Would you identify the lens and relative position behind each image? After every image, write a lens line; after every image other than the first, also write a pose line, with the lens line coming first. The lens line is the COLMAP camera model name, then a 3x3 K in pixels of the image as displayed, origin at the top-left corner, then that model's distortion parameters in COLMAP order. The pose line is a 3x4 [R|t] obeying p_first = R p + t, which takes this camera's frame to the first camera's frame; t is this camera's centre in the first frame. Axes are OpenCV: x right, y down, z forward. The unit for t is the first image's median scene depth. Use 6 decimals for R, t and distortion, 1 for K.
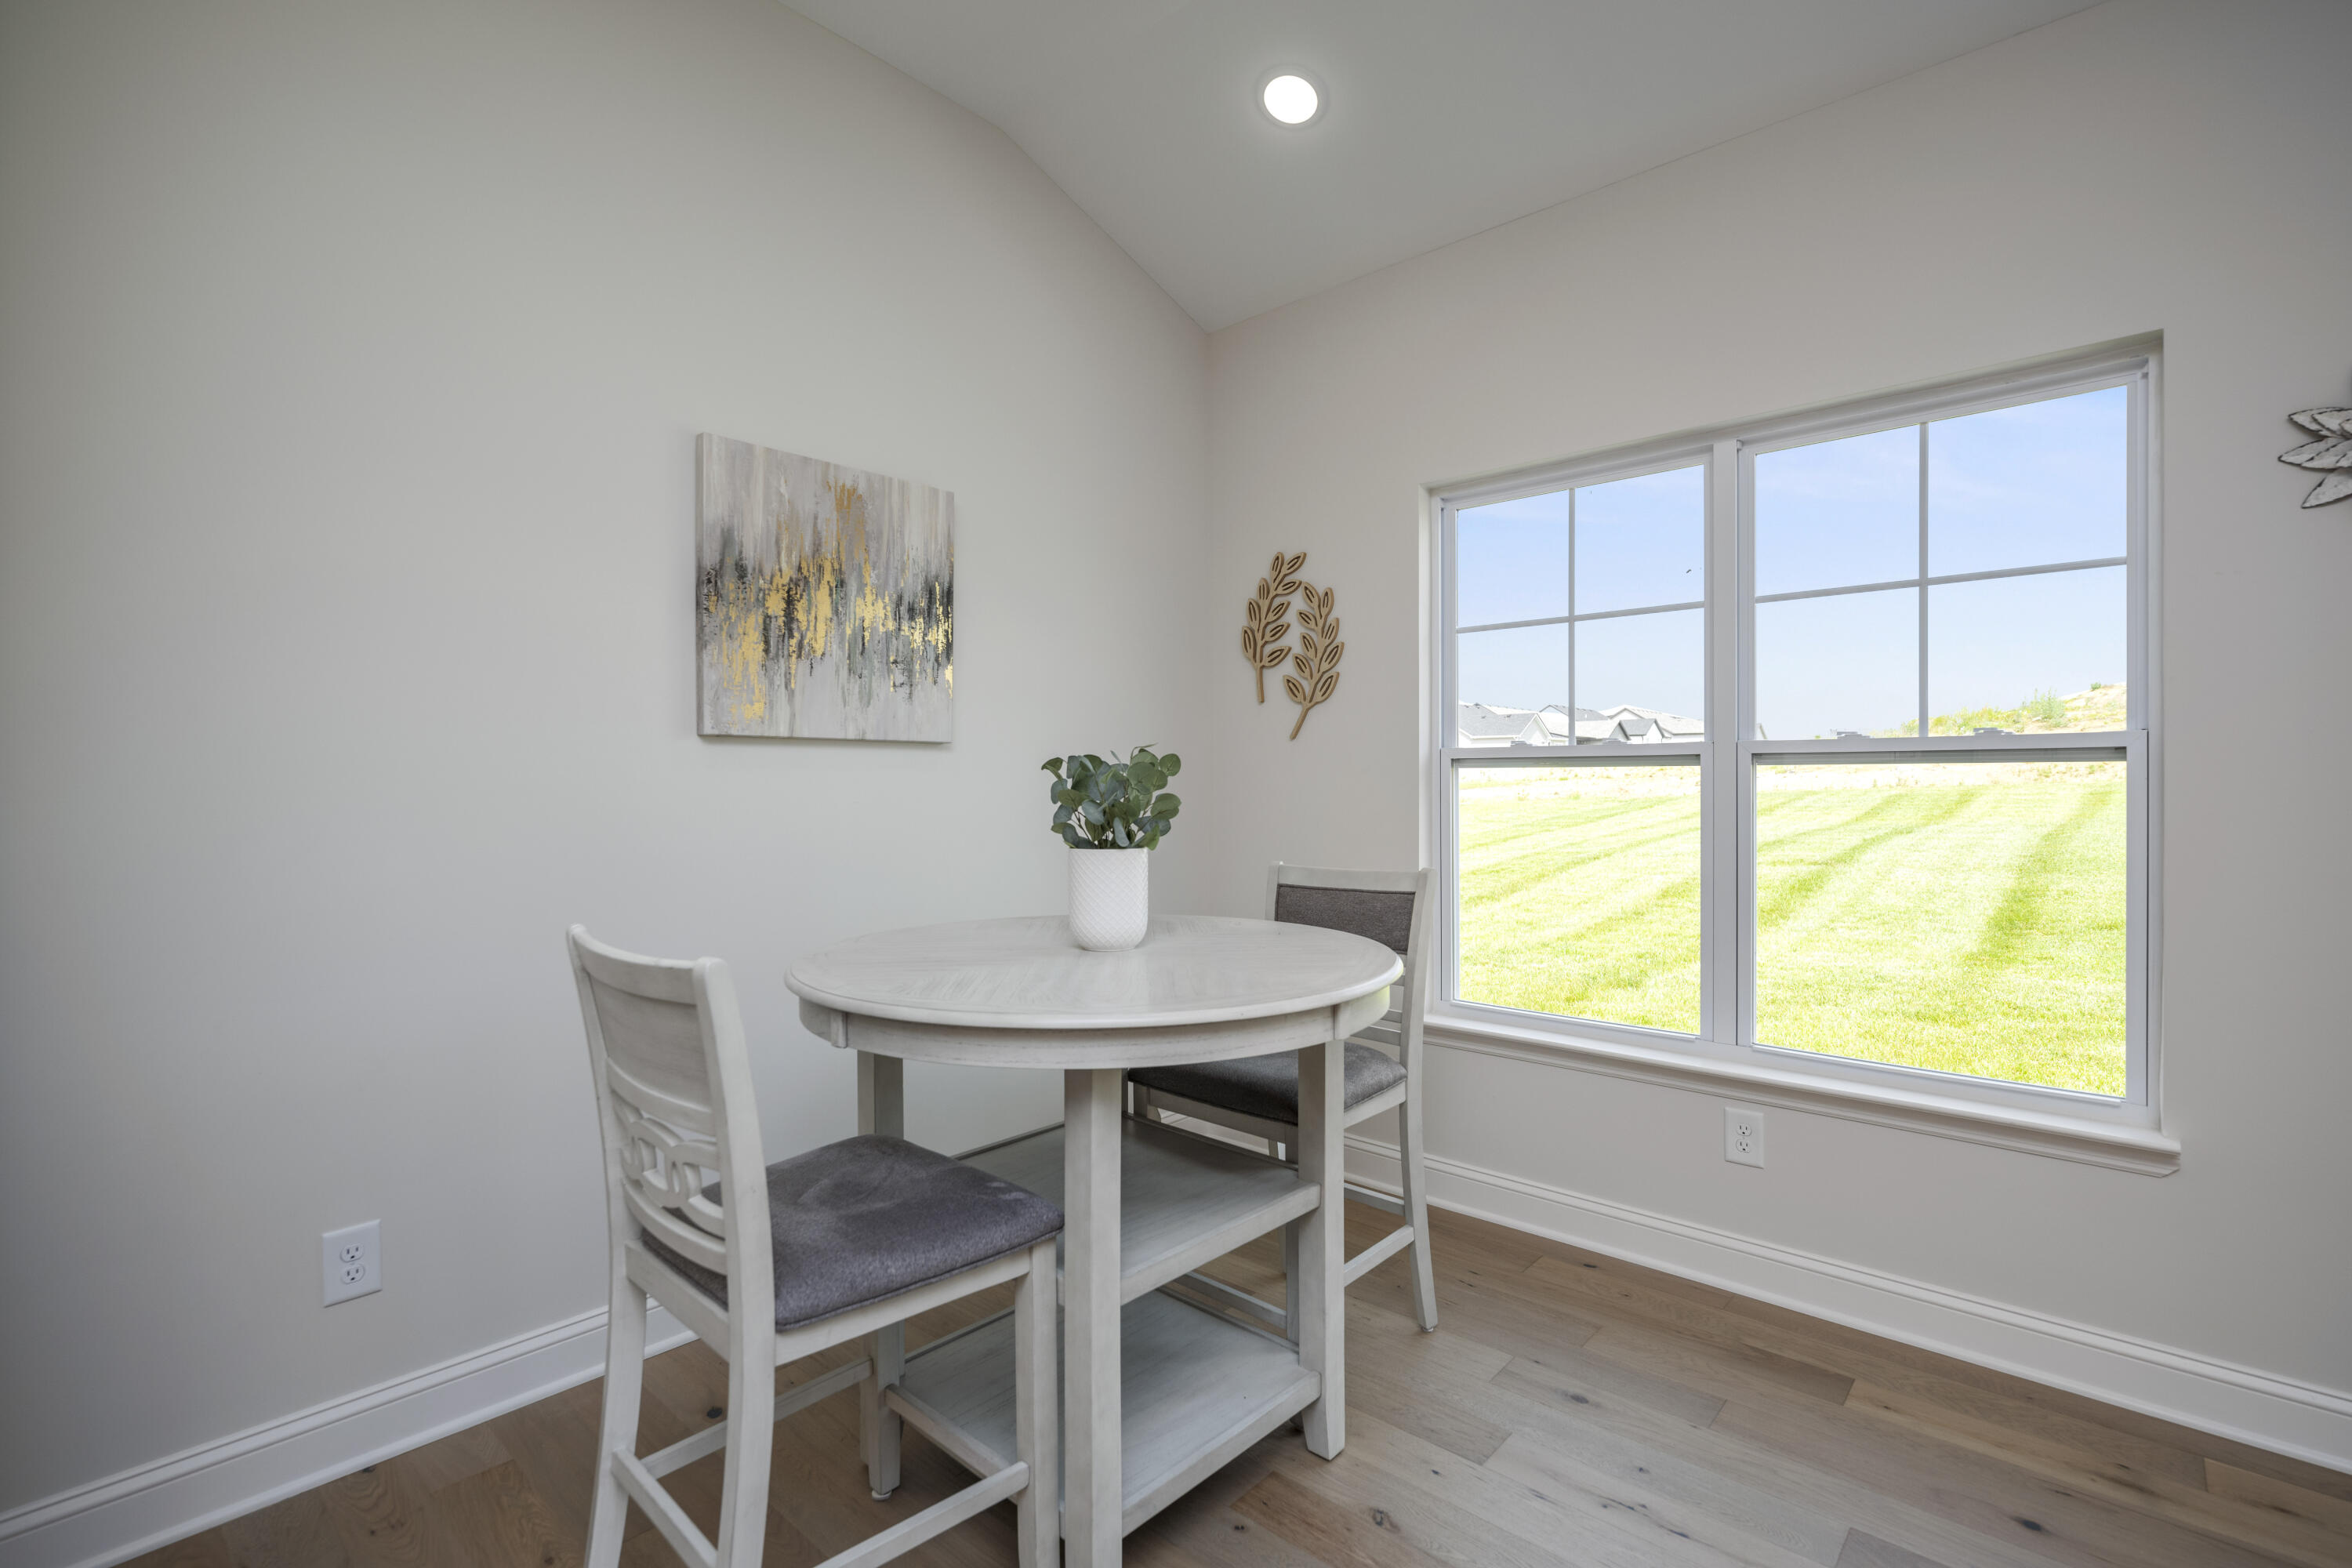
lens RADIAL K [[1068.3, 0, 1176.0], [0, 1068.3, 784.0], [0, 0, 1]] dist [-0.000040, 0.000045]
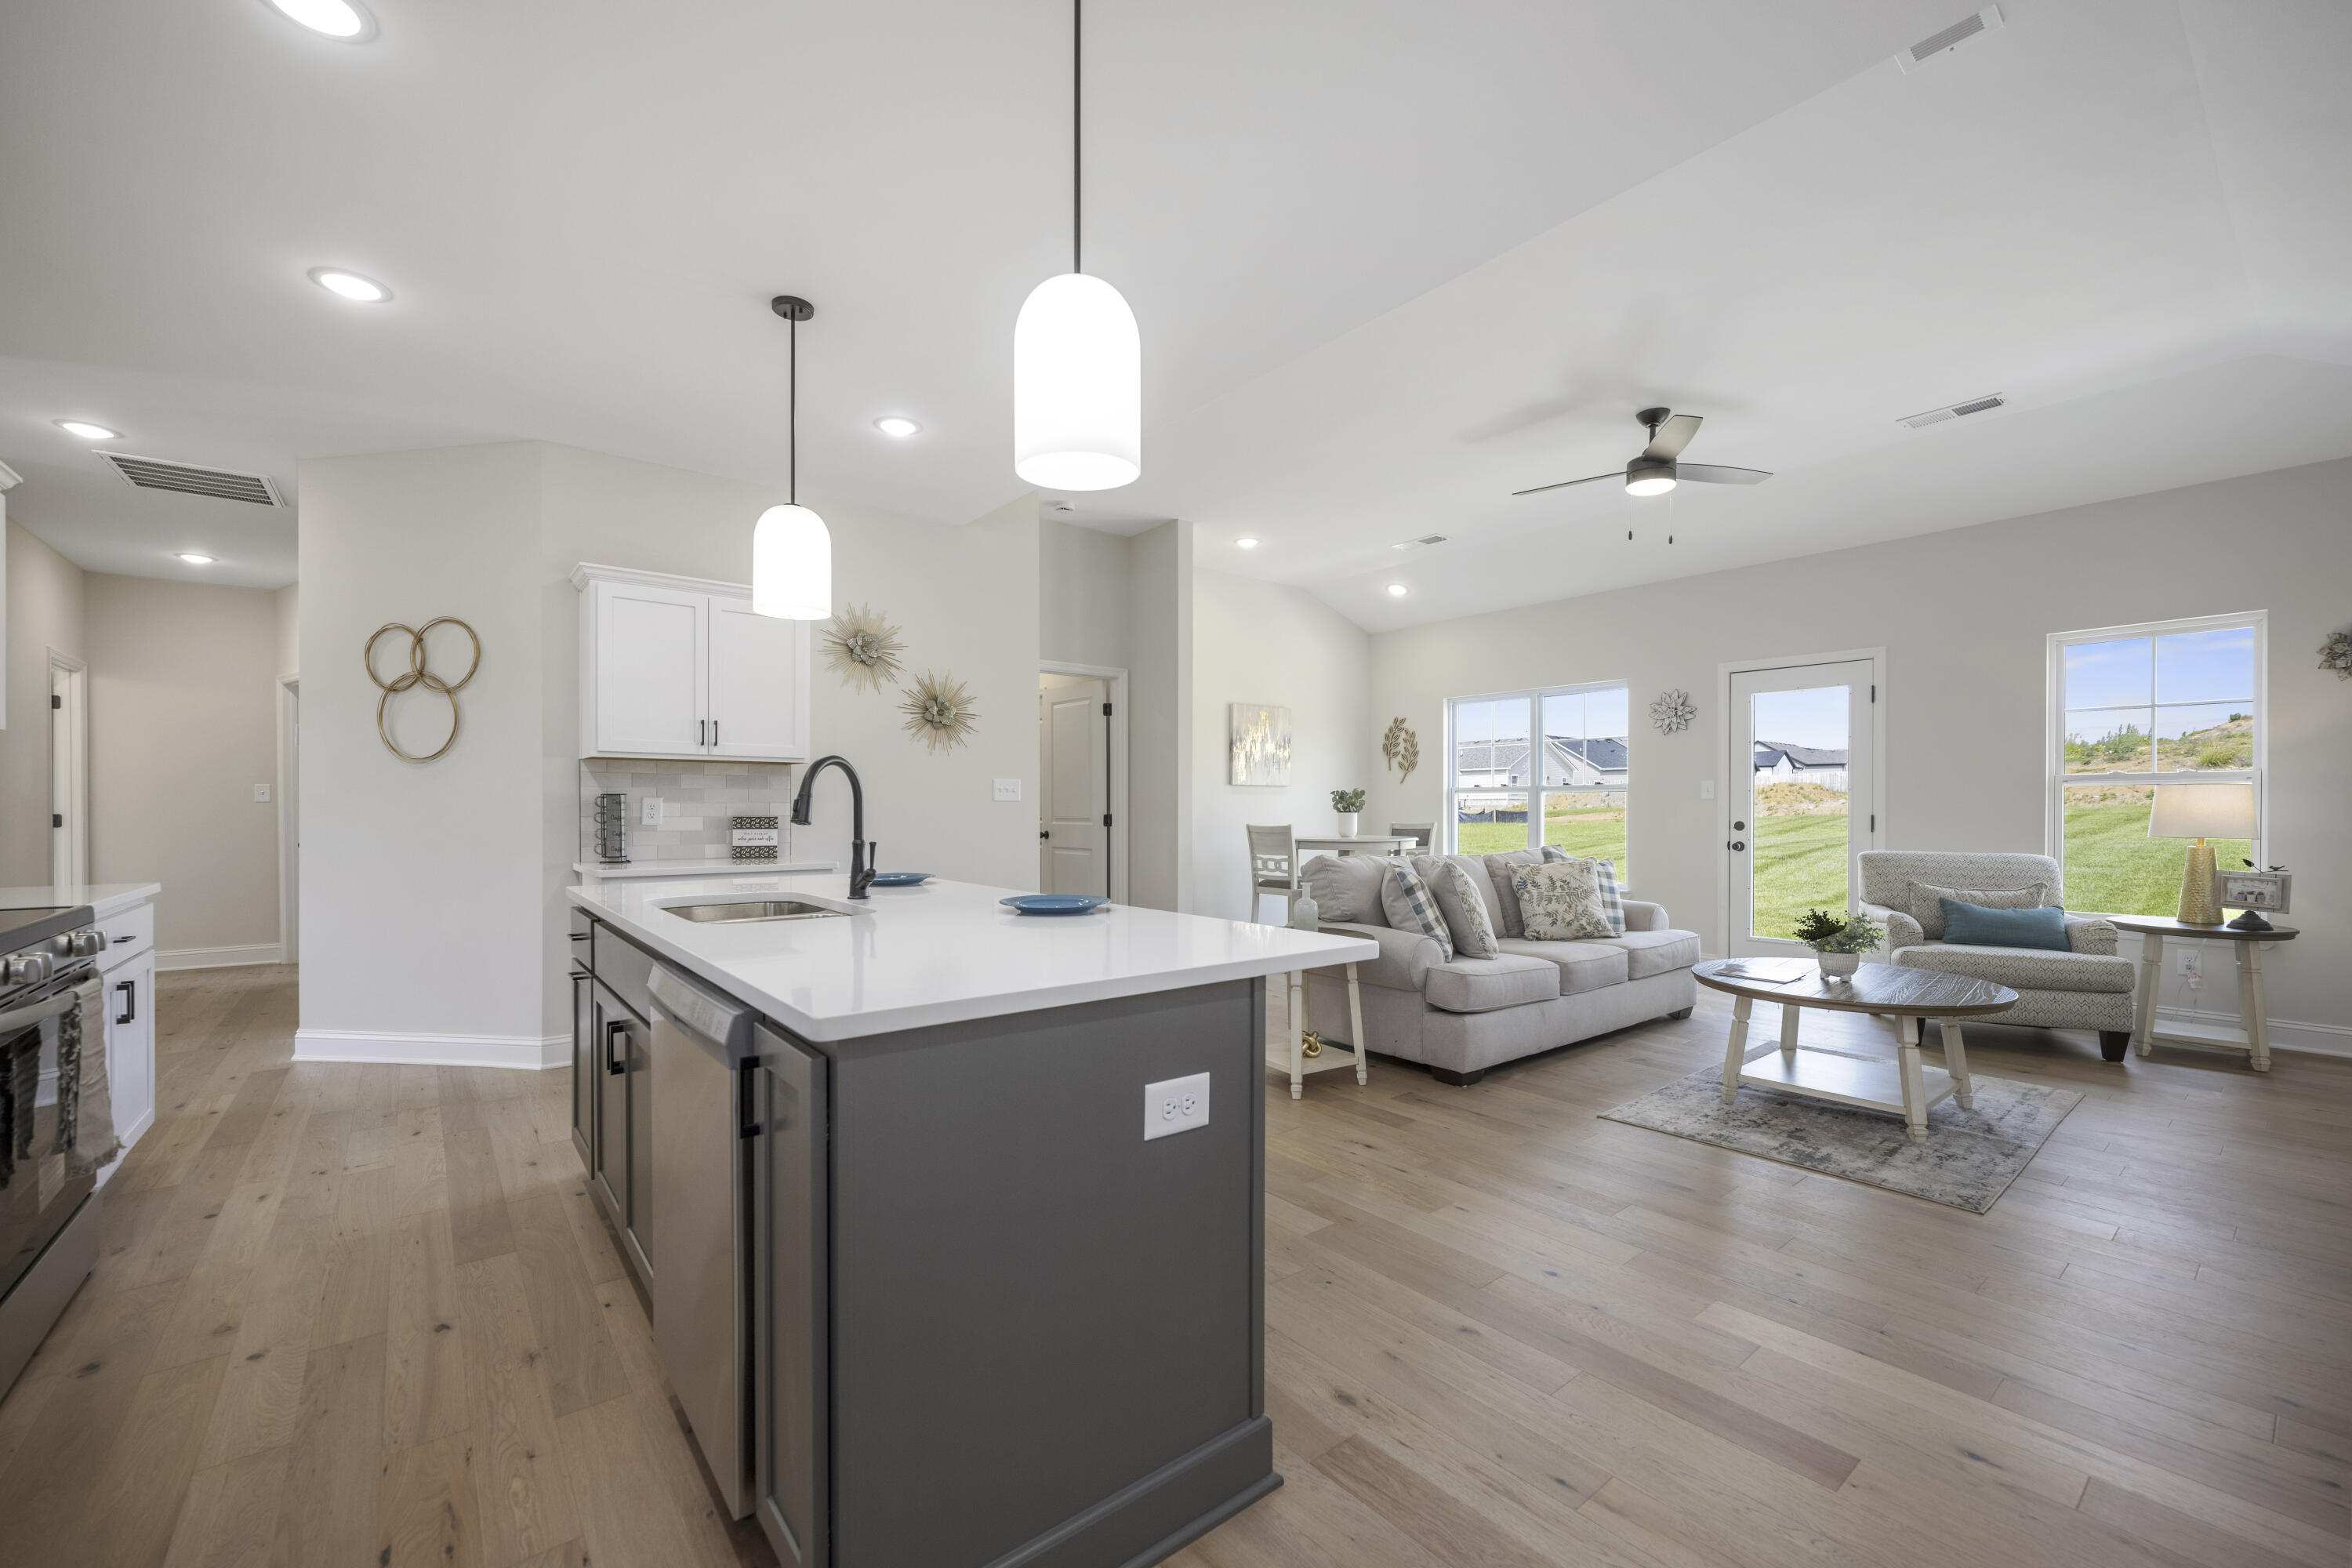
lens RADIAL K [[943.4, 0, 1181.7], [0, 943.4, 811.4], [0, 0, 1]] dist [0.000353, 0.000120]
pose [[0.987702, 0.003442, -0.156310, -0.090281], [-0.003071, 0.999992, 0.002614, 0.032476], [0.156318, -0.002102, 0.987705, -1.928621]]
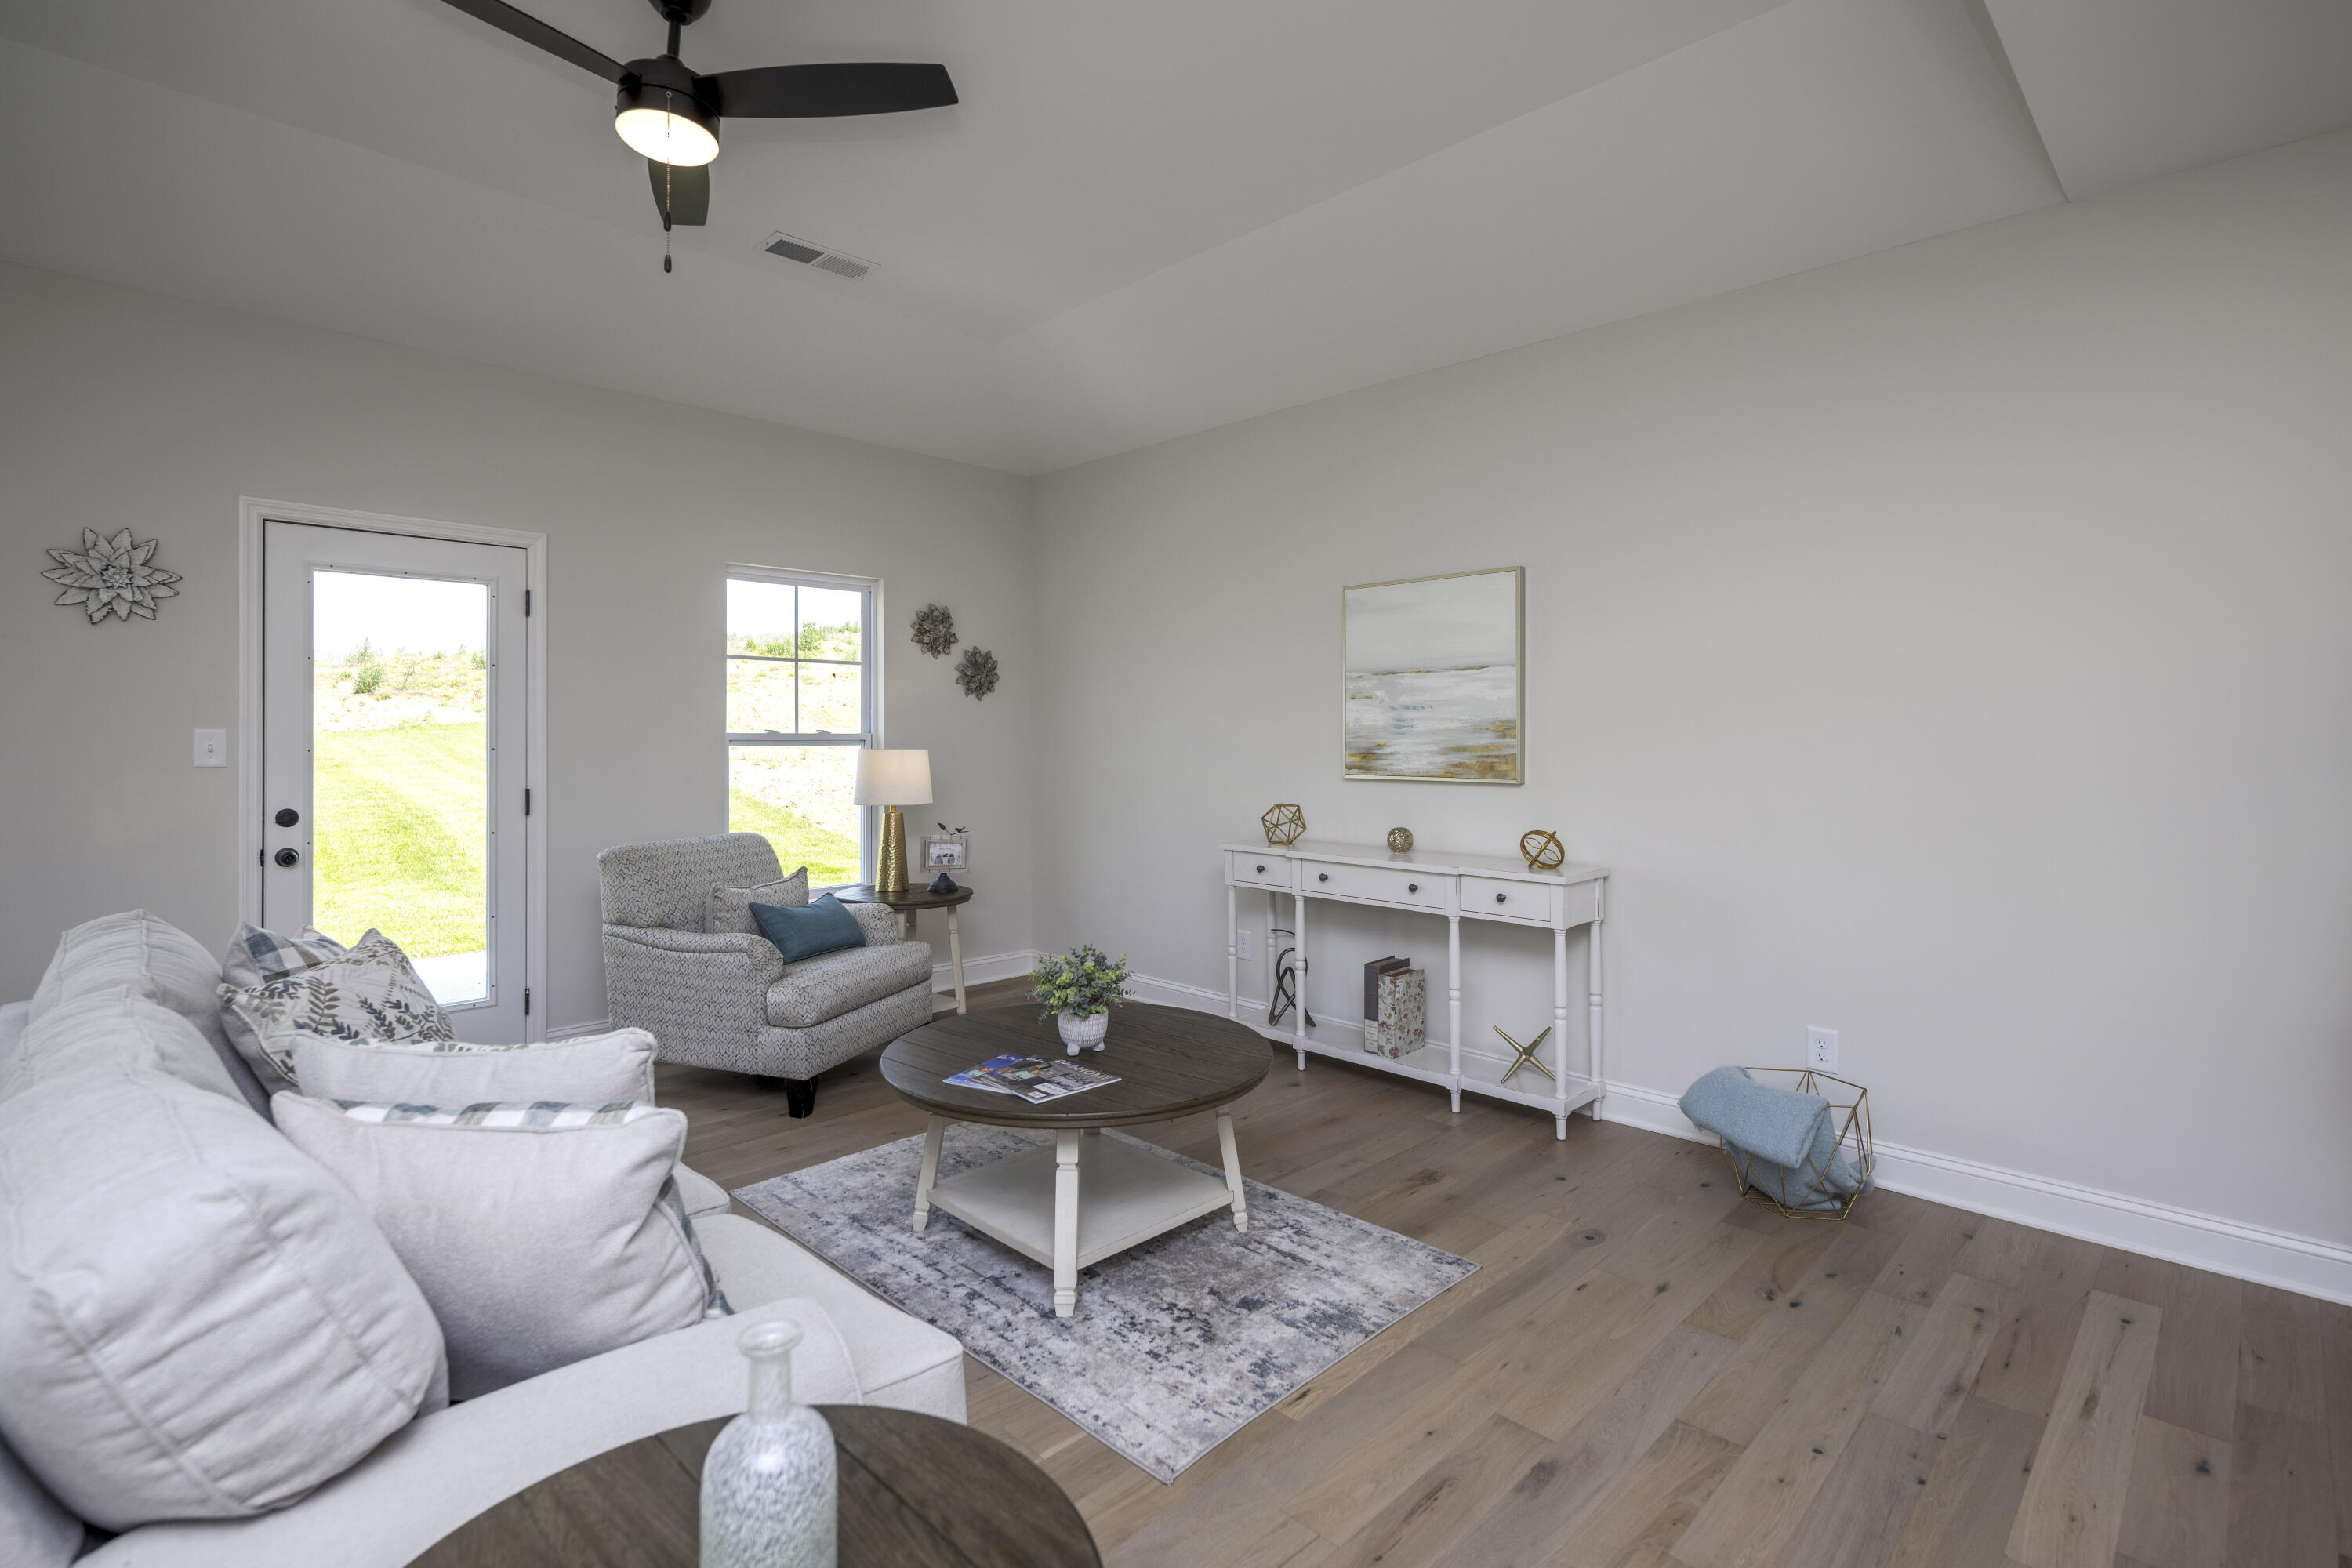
lens RADIAL K [[1109.1, 0, 1166.1], [0, 1109.1, 717.3], [0, 0, 1]] dist [0.000864, 0.000280]
pose [[0.055643, 0.019448, 0.998261, -0.452305], [-0.000983, 0.999811, -0.019424, -0.031738], [-0.998450, 0.000099, 0.055651, -0.631420]]
